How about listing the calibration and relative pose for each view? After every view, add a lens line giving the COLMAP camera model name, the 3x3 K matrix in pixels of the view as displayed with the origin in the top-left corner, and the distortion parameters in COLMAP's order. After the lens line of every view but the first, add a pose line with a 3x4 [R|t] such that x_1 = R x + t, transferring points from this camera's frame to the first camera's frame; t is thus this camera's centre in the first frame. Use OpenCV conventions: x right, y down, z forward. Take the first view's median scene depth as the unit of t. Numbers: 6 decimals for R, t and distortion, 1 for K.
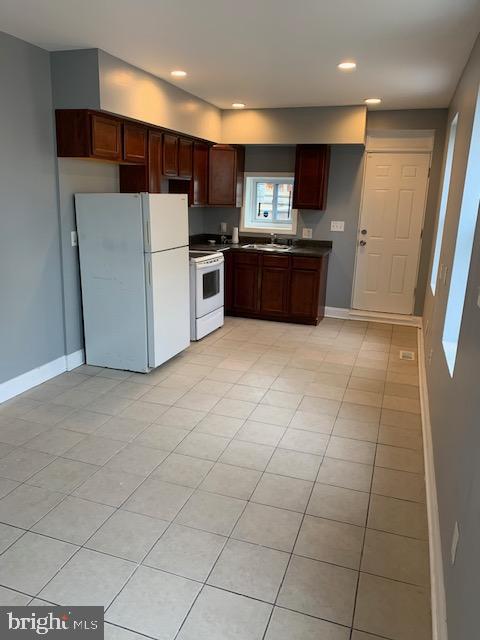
lens RADIAL K [[494.7, 0, 240.0], [0, 494.7, 320.0], [0, 0, 1]] dist [0.006955, 0.002517]
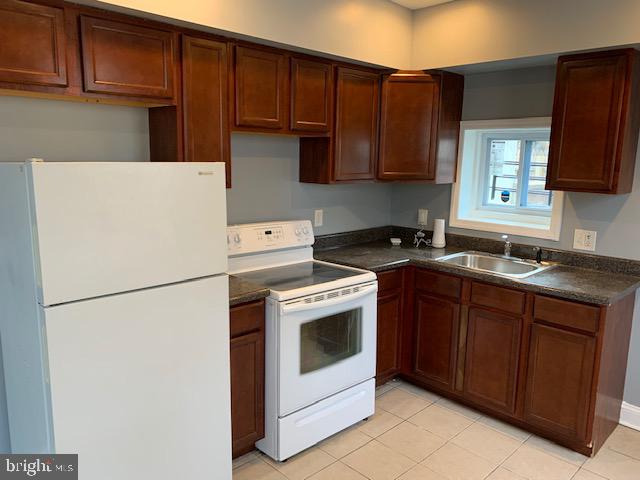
lens RADIAL K [[494.7, 0, 321.0], [0, 494.7, 222.5], [0, 0, 1]] dist [0.006955, 0.002517]
pose [[0.890808, 0.059192, -0.450508, 0.125003], [-0.111597, 0.989611, -0.090641, -0.121296], [0.440462, 0.131019, 0.888159, 0.464160]]
